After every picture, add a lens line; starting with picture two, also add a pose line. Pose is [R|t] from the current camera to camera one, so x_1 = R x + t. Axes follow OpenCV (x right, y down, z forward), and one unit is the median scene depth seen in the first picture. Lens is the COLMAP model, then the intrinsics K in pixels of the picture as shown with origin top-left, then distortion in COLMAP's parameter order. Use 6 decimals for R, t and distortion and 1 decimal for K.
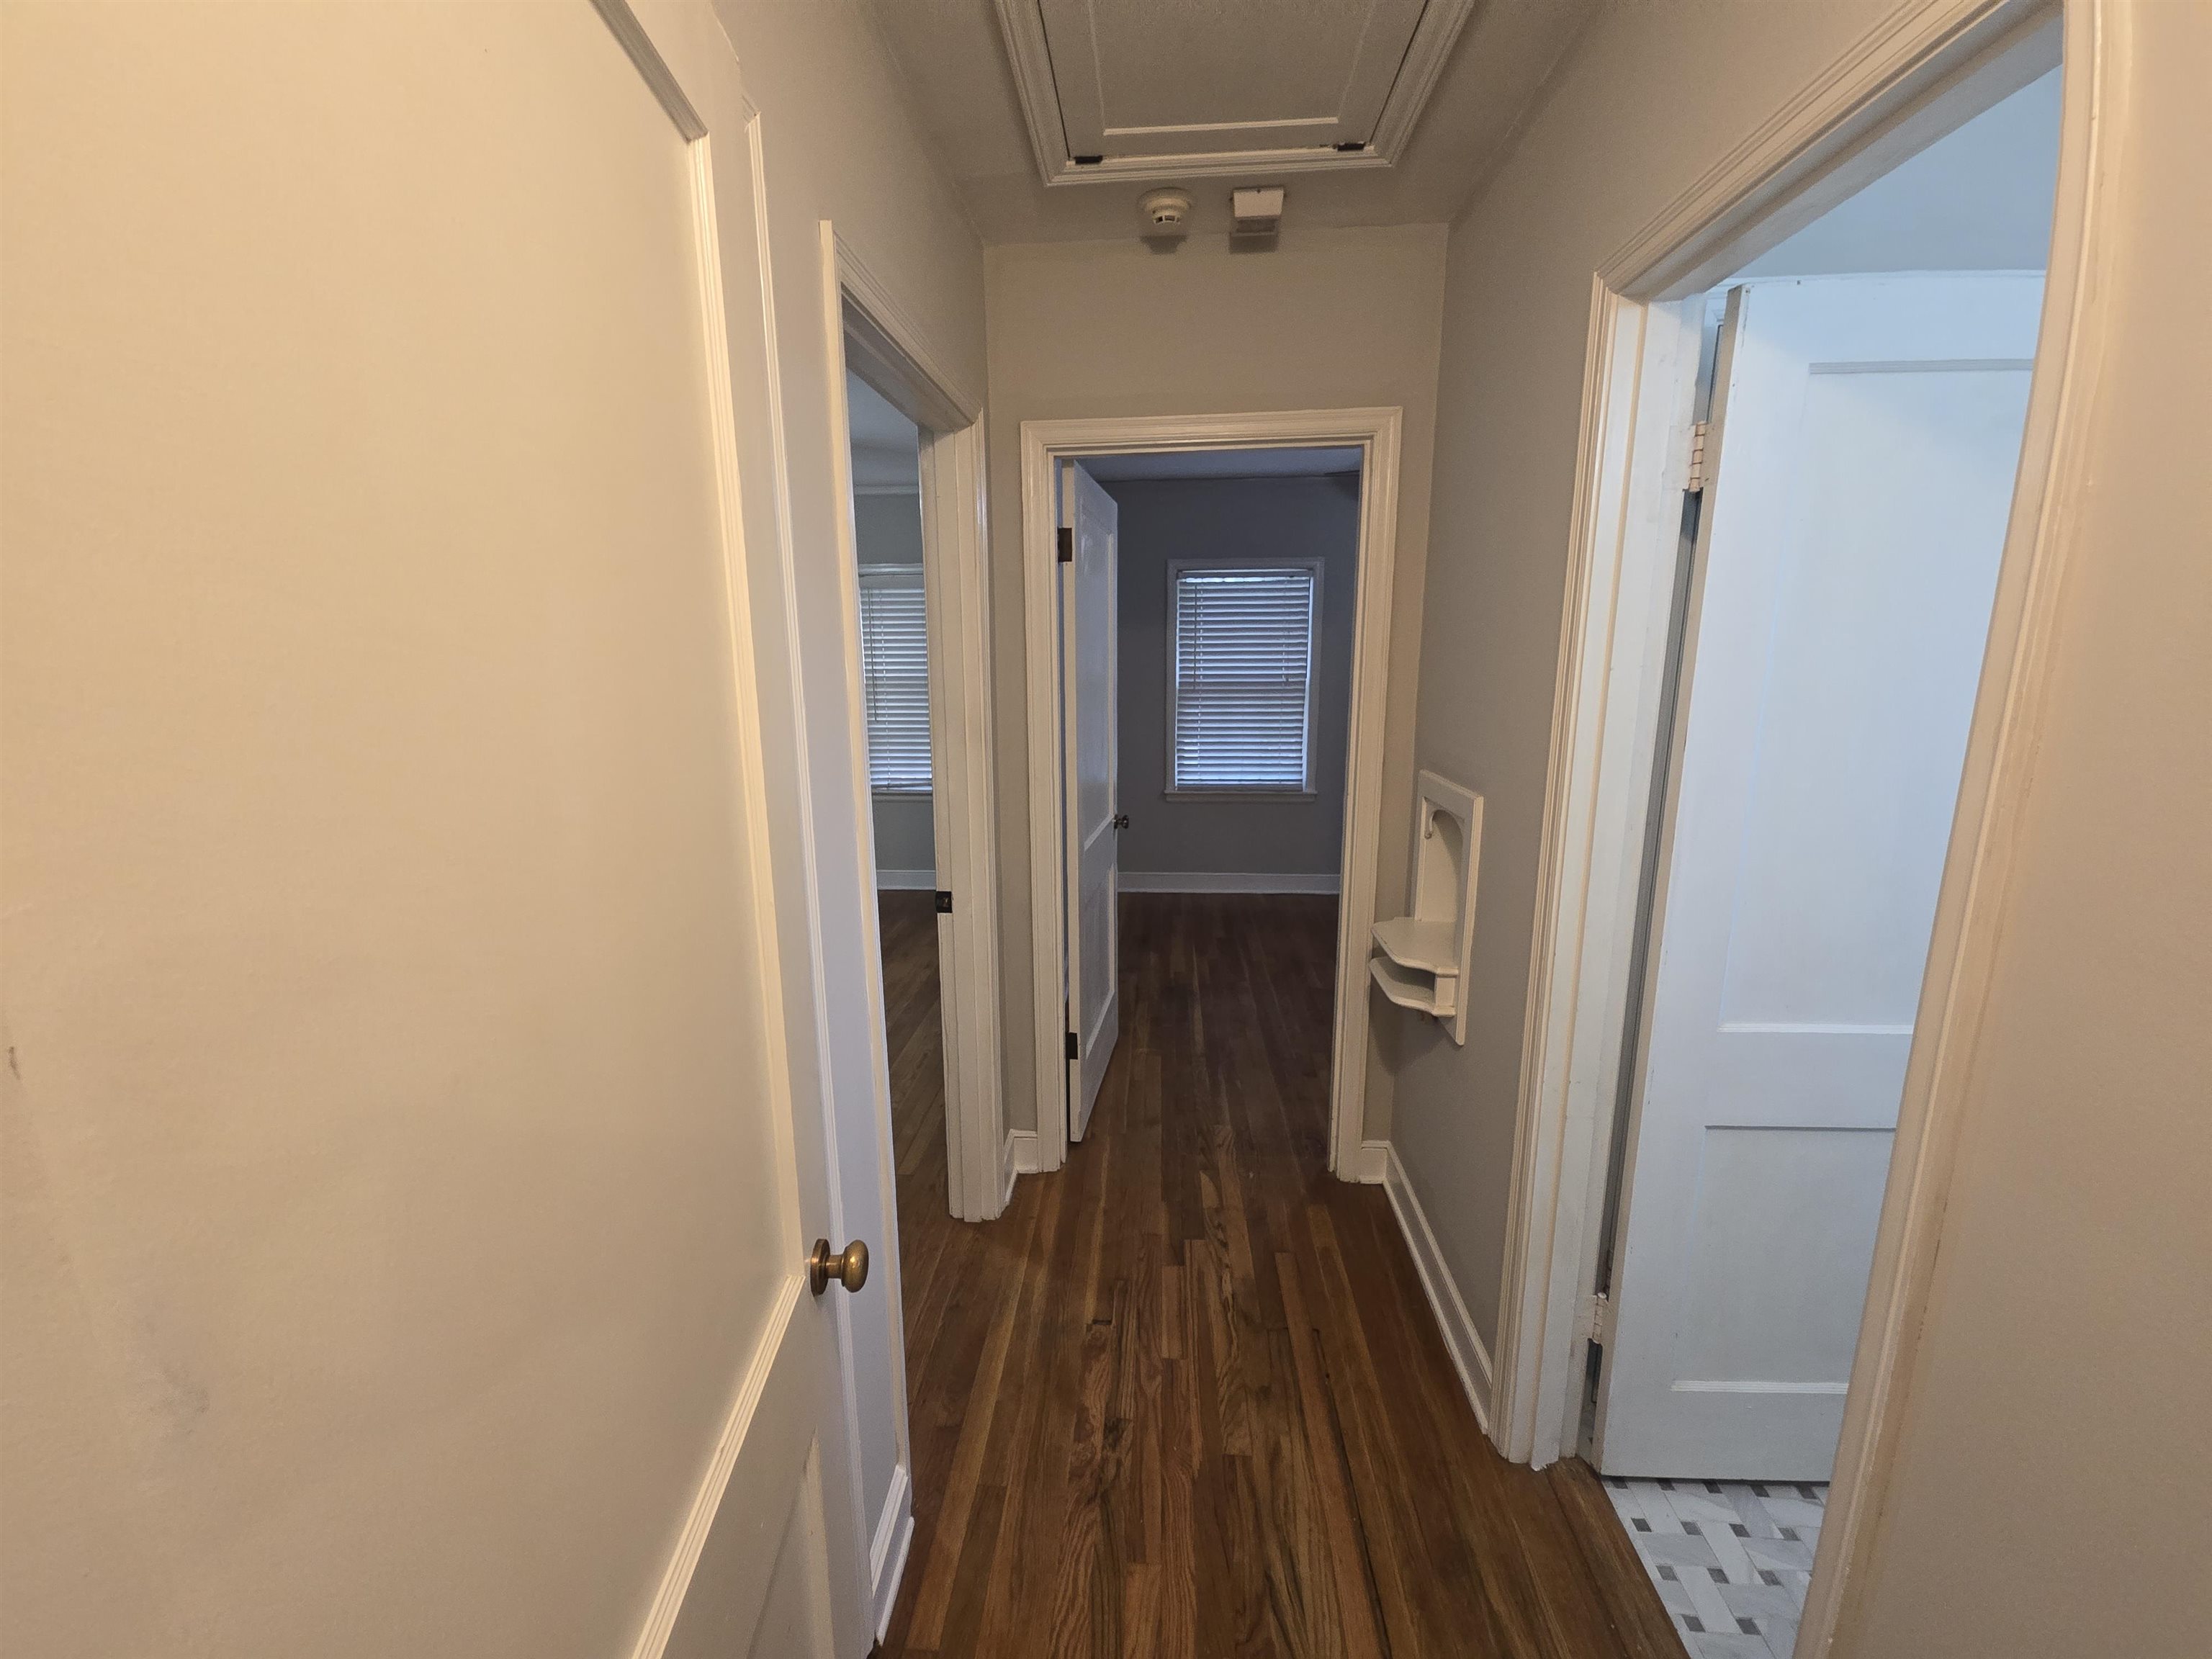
lens RADIAL K [[908.4, 0, 1099.1], [0, 908.4, 834.4], [0, 0, 1]] dist [0.012450, -0.008271]
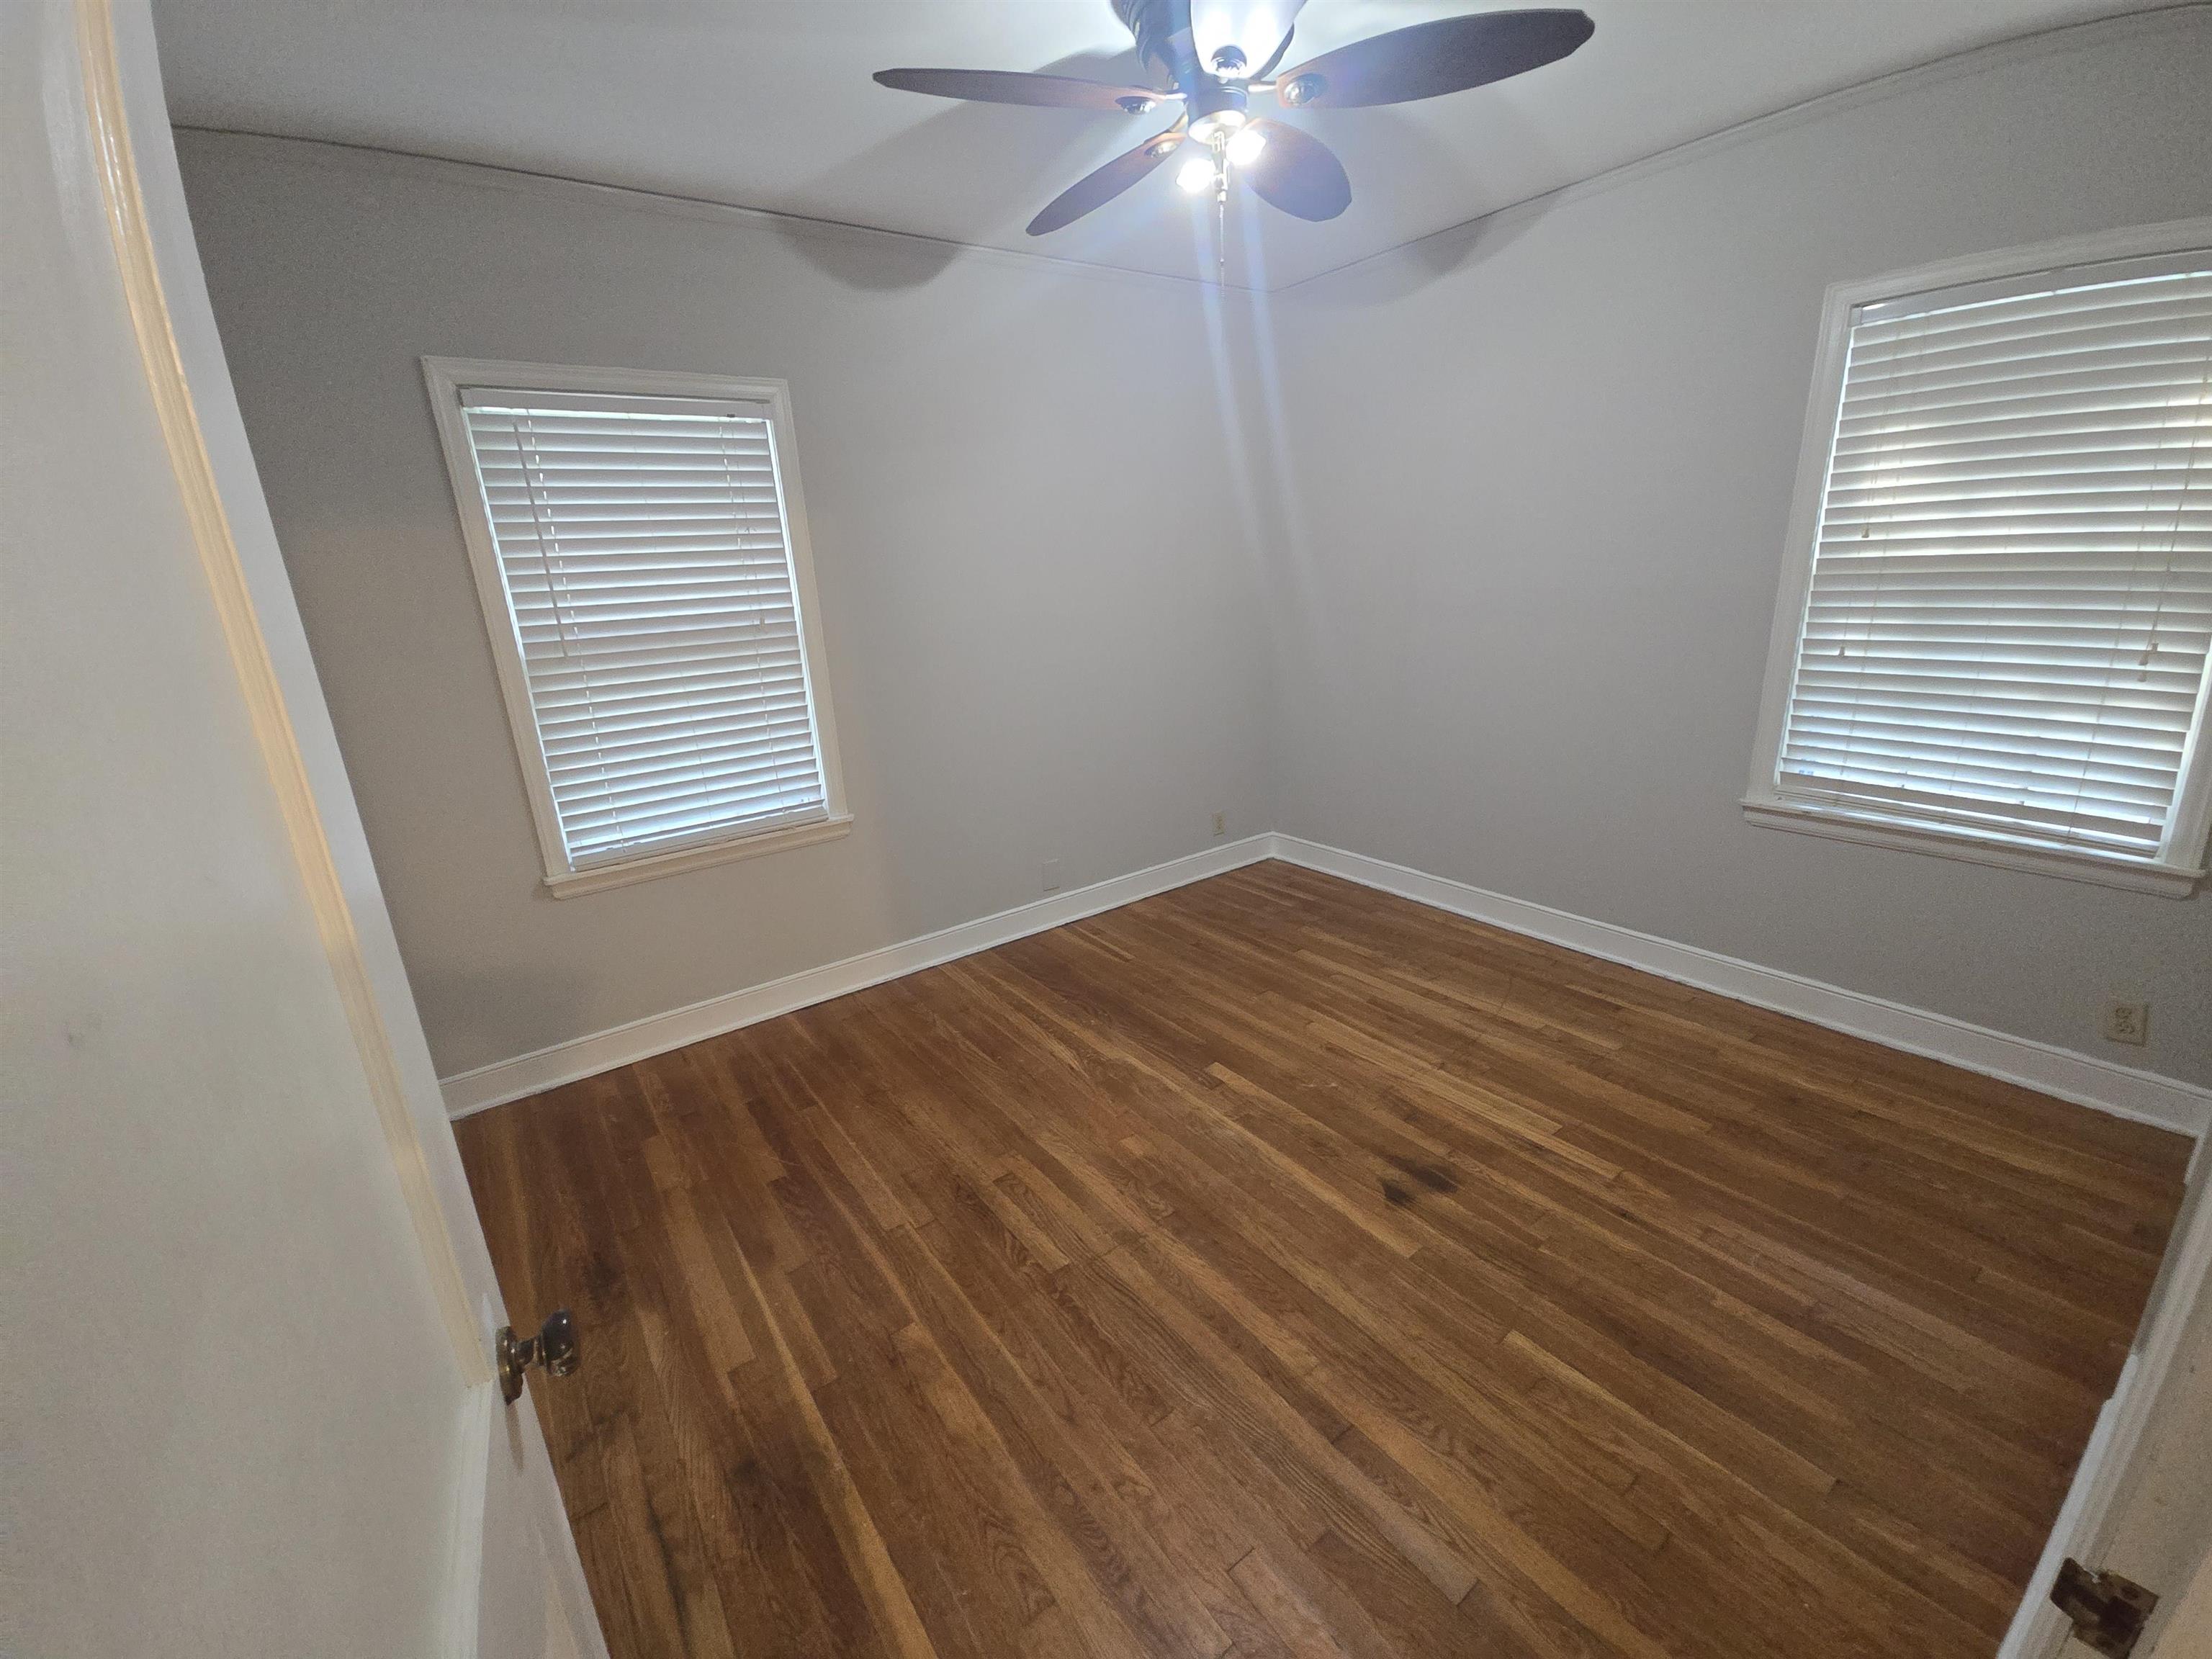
lens RADIAL K [[908.4, 0, 1099.1], [0, 908.4, 834.4], [0, 0, 1]] dist [0.012450, -0.008271]
pose [[0.769889, -0.218296, 0.599681, 0.015206], [0.175967, 0.975864, 0.129323, -0.083971], [-0.613438, 0.005959, 0.789720, 0.466861]]
